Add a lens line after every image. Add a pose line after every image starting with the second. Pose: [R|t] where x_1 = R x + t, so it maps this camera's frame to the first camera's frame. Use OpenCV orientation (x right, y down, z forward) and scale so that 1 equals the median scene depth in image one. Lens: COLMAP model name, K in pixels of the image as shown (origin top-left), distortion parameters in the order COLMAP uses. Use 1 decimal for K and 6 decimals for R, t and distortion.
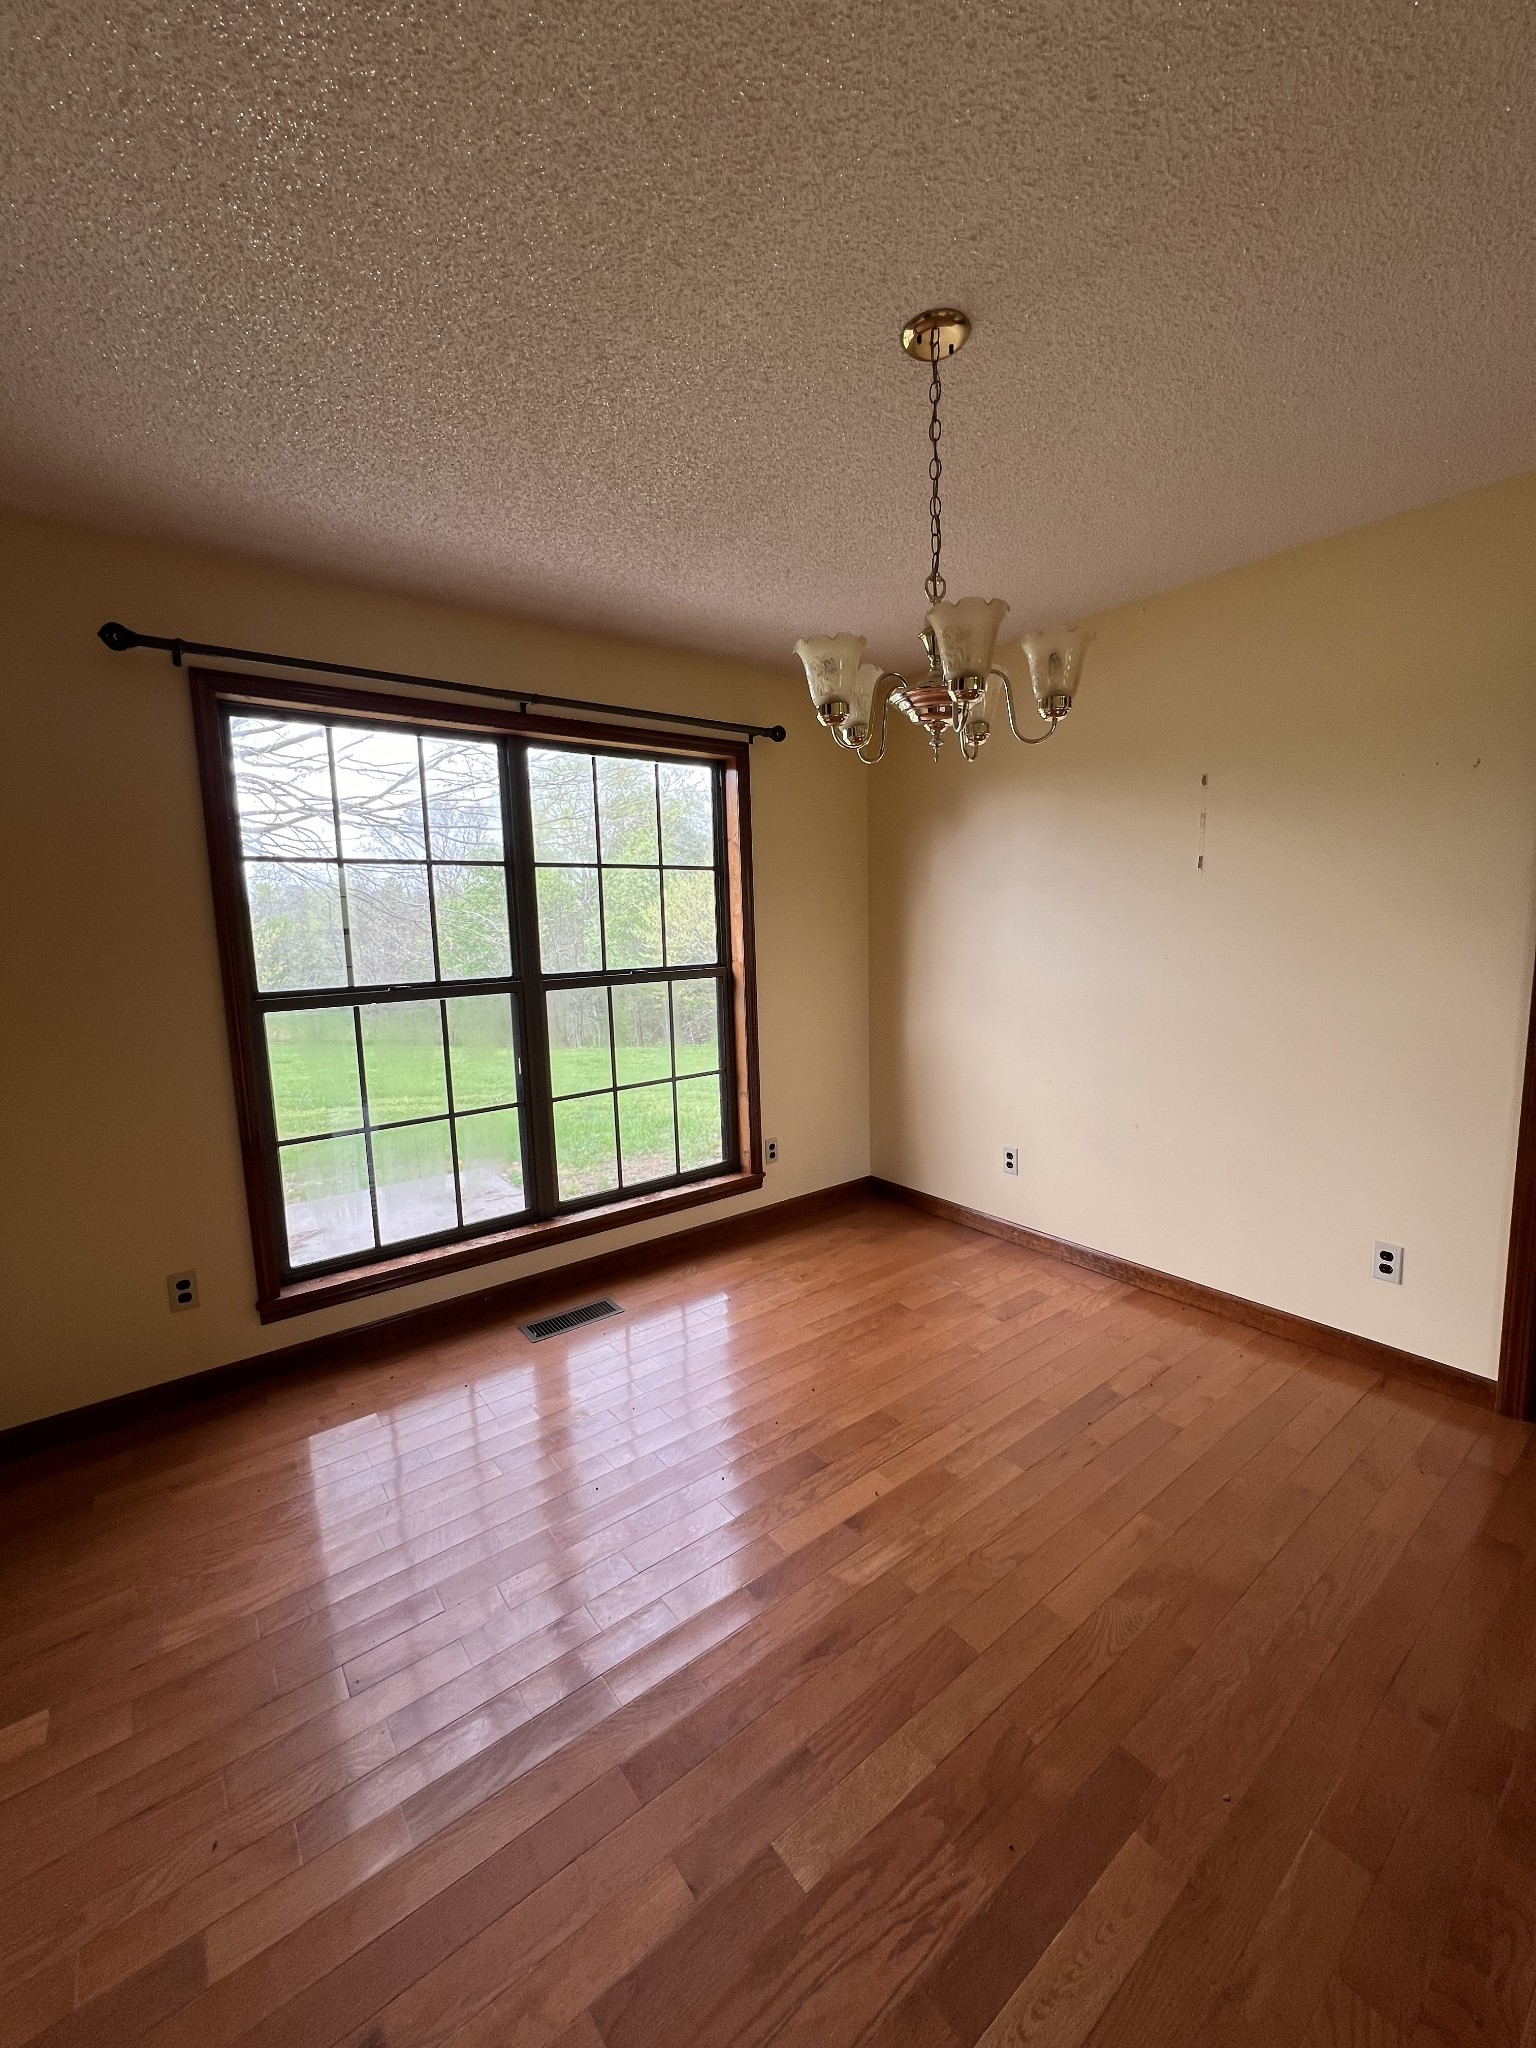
lens RADIAL K [[817.3, 0, 768.0], [0, 817.3, 1024.0], [0, 0, 1]] dist [0.000194, 0.000042]
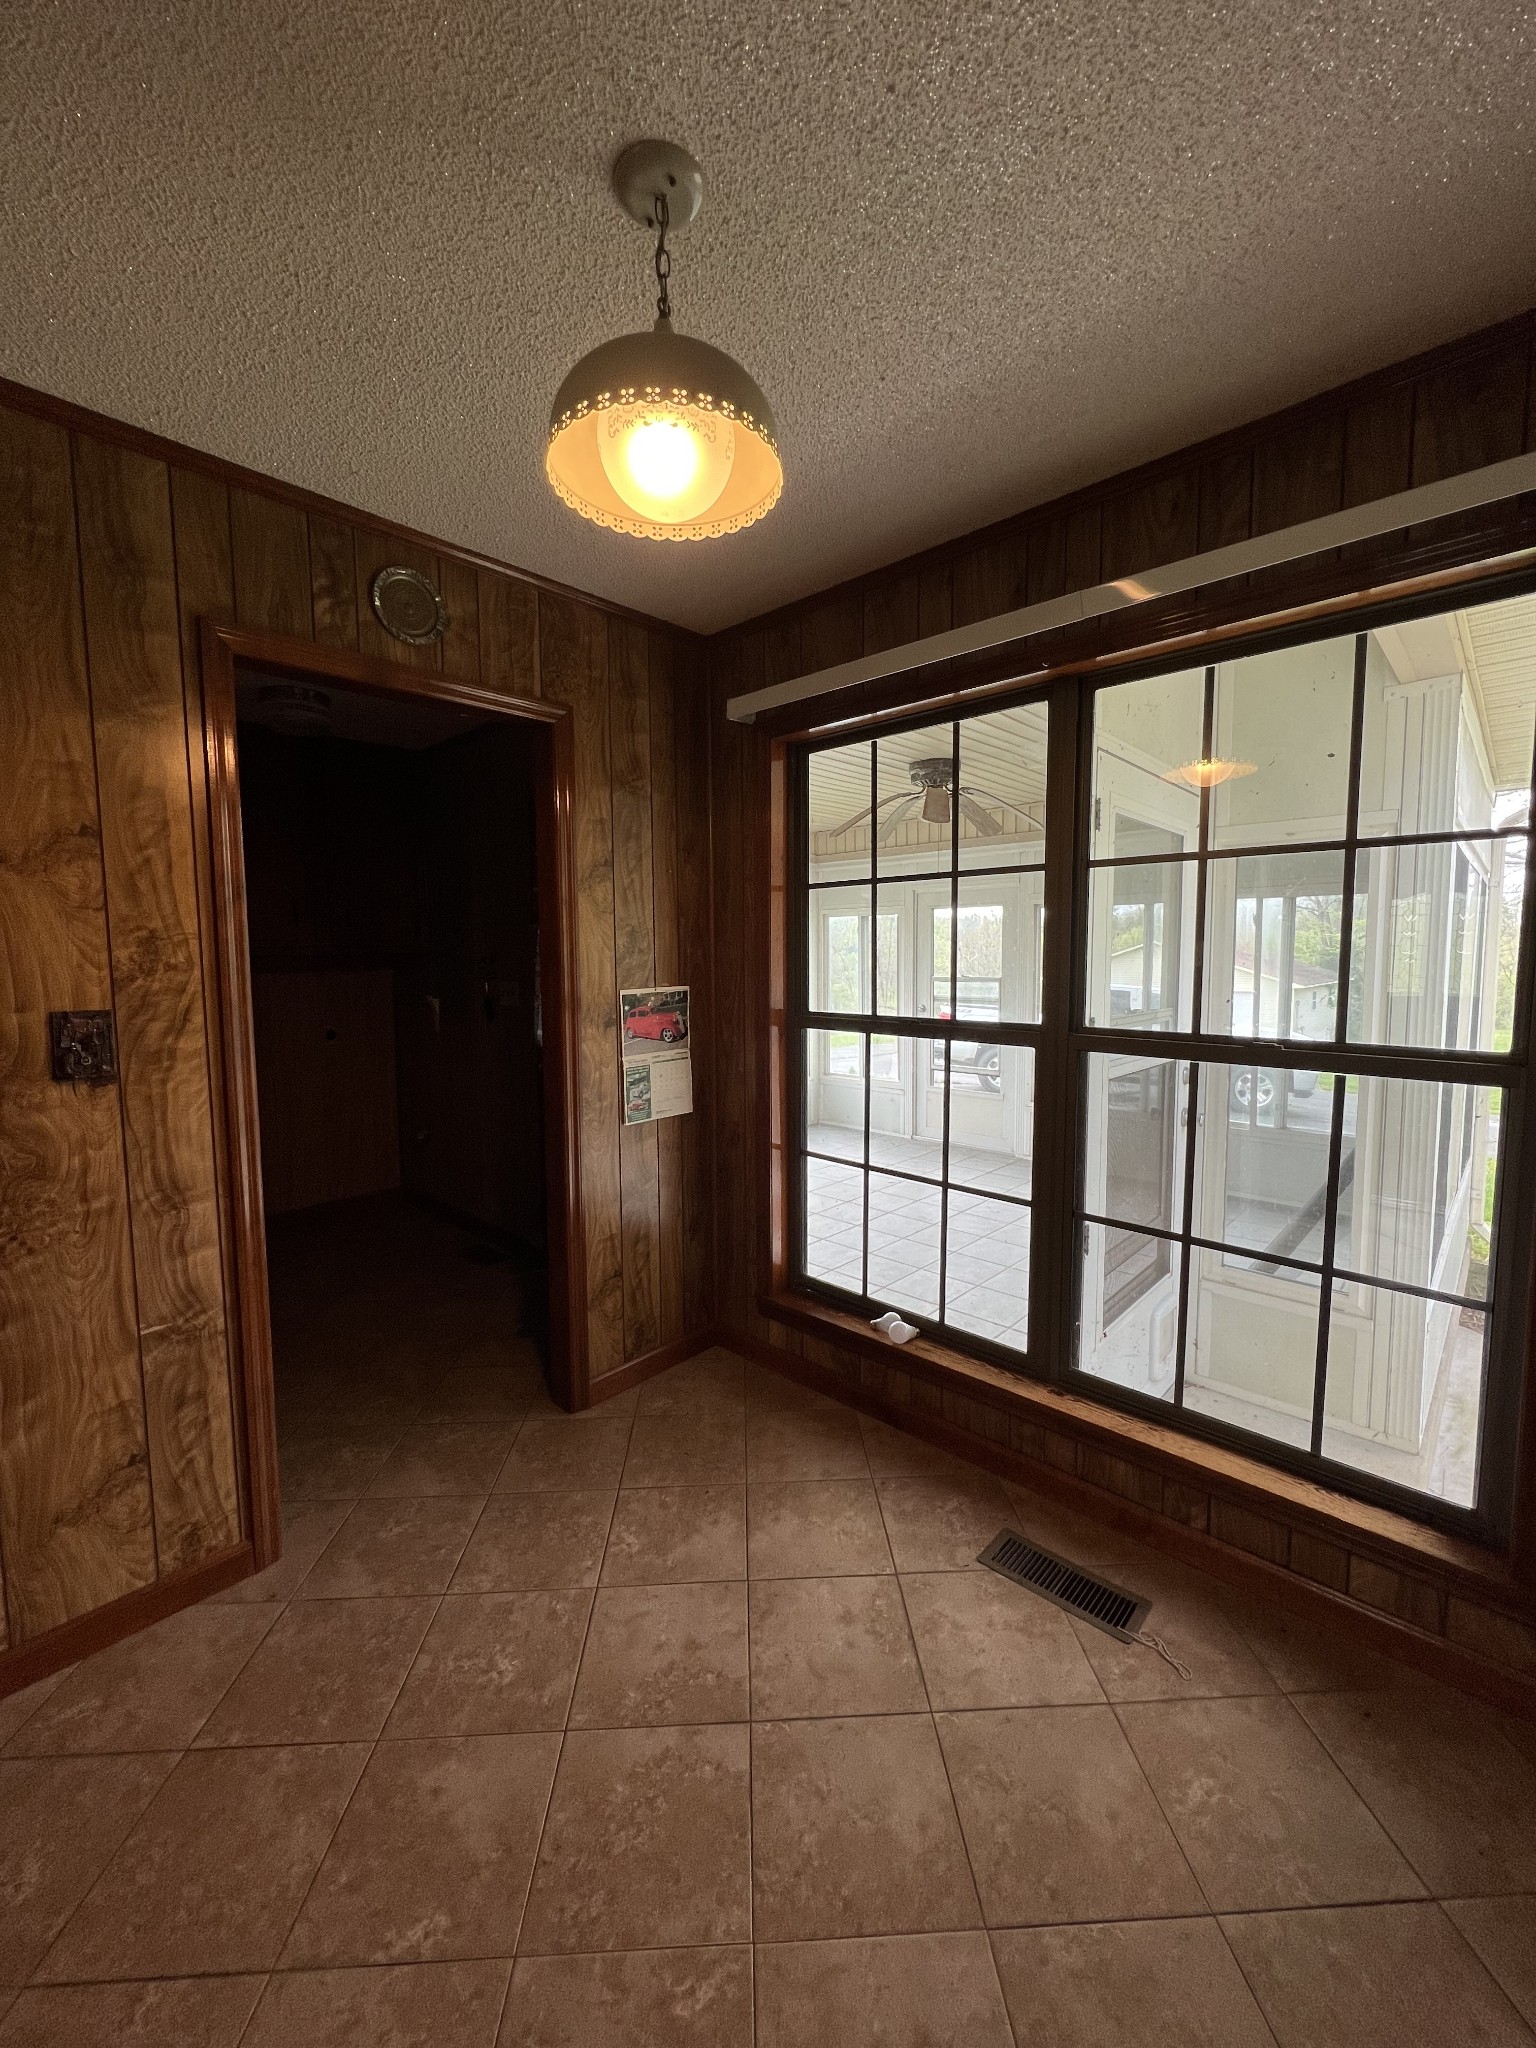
lens RADIAL K [[817.3, 0, 768.0], [0, 817.3, 1024.0], [0, 0, 1]] dist [0.000194, 0.000042]
pose [[0.163530, 0.099158, -0.981542, 0.348595], [-0.119963, 0.989551, 0.079981, -0.087710], [0.979217, 0.104669, 0.173717, 0.641140]]
